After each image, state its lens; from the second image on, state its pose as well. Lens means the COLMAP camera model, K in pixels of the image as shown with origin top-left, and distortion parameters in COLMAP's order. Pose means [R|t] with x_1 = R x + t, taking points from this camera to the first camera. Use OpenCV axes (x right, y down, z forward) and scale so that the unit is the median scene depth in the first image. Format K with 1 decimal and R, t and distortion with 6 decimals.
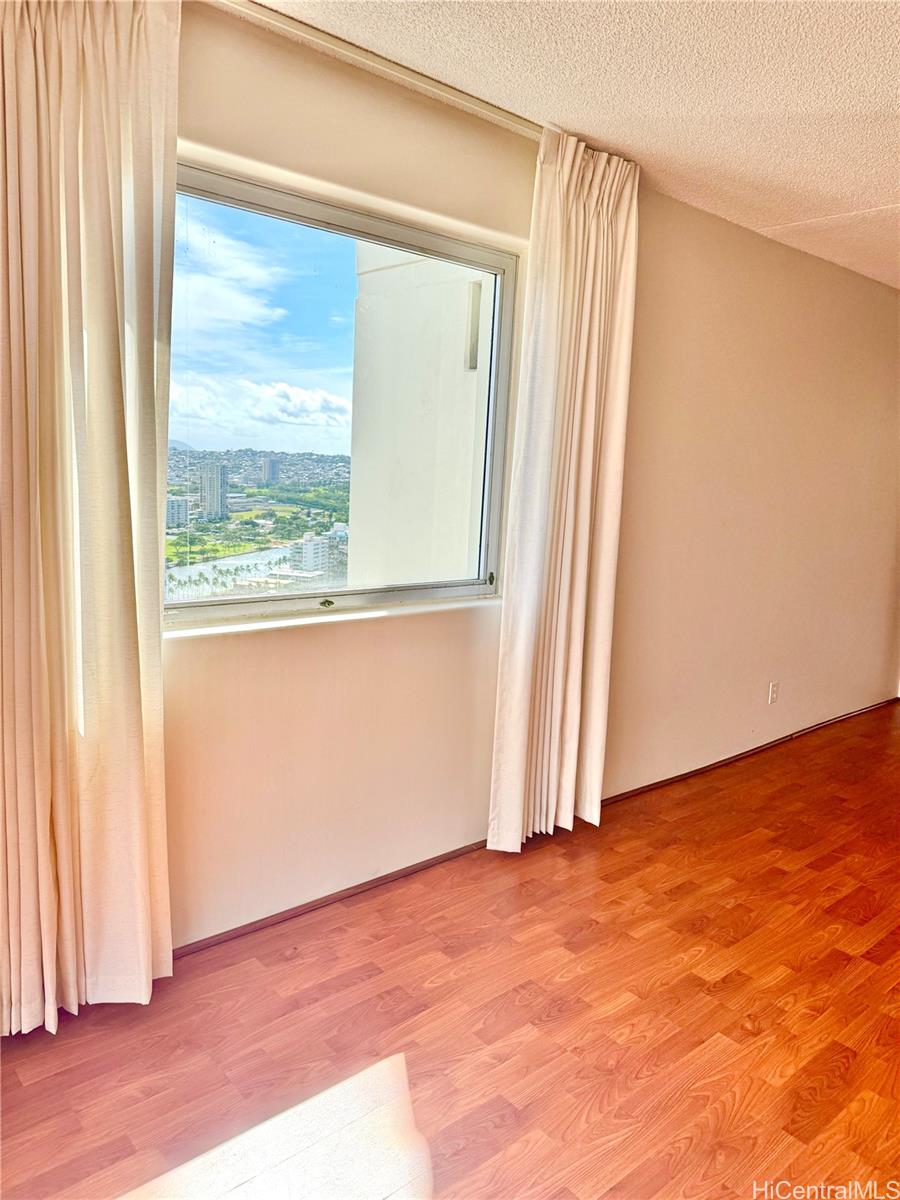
lens RADIAL K [[840.5, 0, 450.0], [0, 840.5, 600.0], [0, 0, 1]] dist [0.004390, -0.003719]
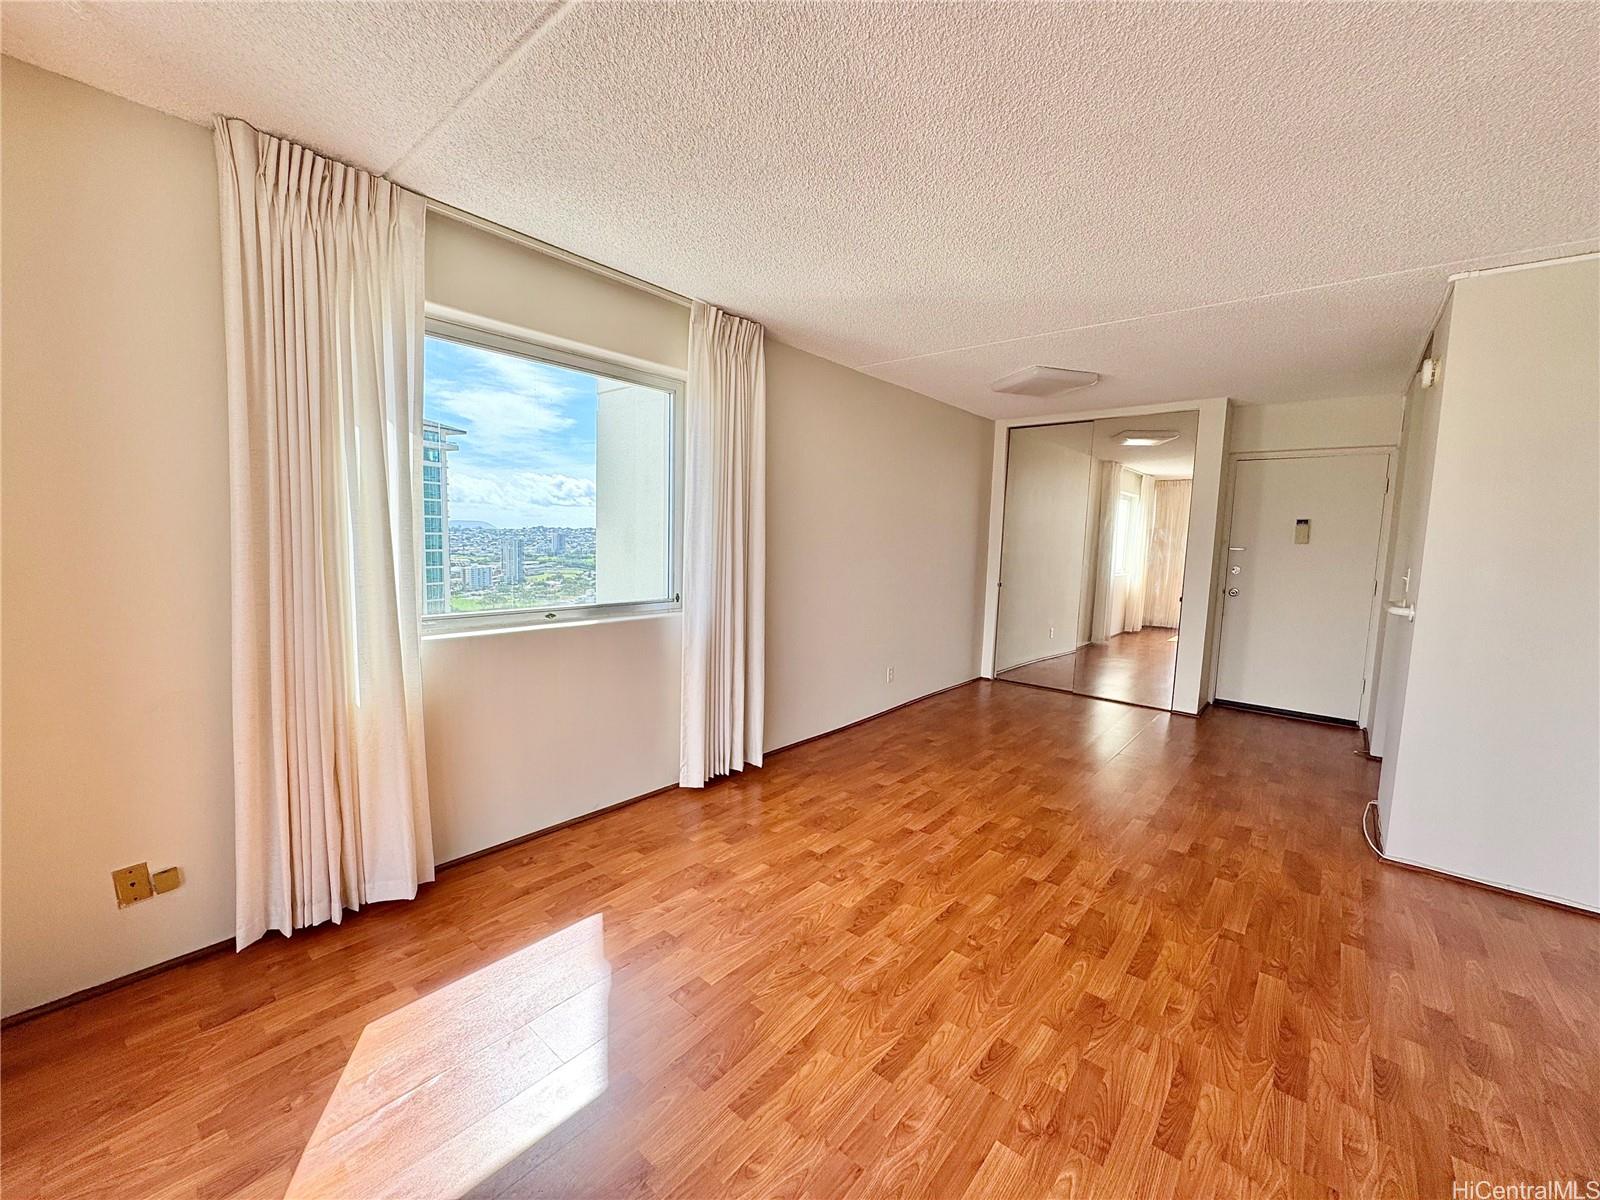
lens RADIAL K [[634.2, 0, 800.0], [0, 634.2, 600.0], [0, 0, 1]] dist [-0.000089, 0.000137]
pose [[0.988230, -0.037008, 0.148433, 0.109456], [0.045384, 0.997539, -0.053449, 0.052090], [-0.146090, 0.059556, 0.987477, -0.133302]]
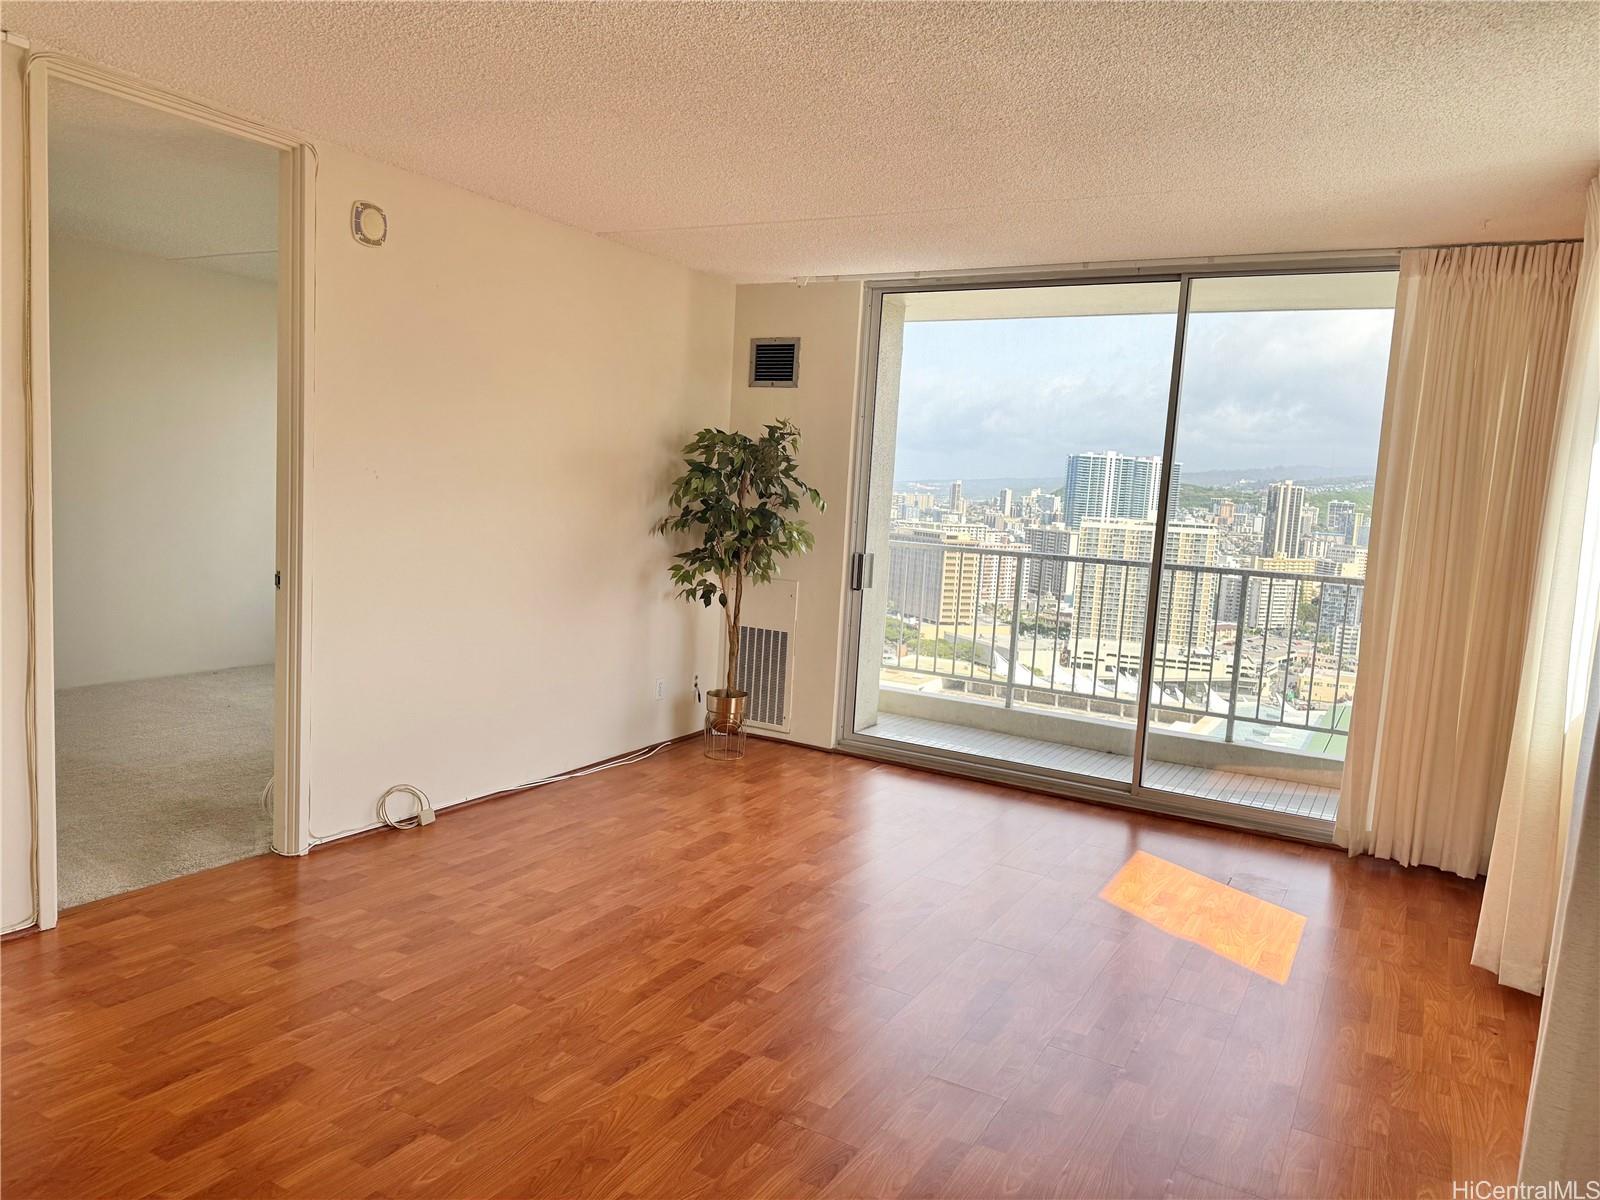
lens RADIAL K [[1120.6, 0, 800.0], [0, 1120.6, 600.0], [0, 0, 1]] dist [0.004390, -0.003719]
pose [[-0.936049, -0.068562, -0.345126, 0.934549], [-0.159238, 0.957188, 0.241732, -0.219987], [0.313777, 0.281230, -0.906892, 1.600125]]
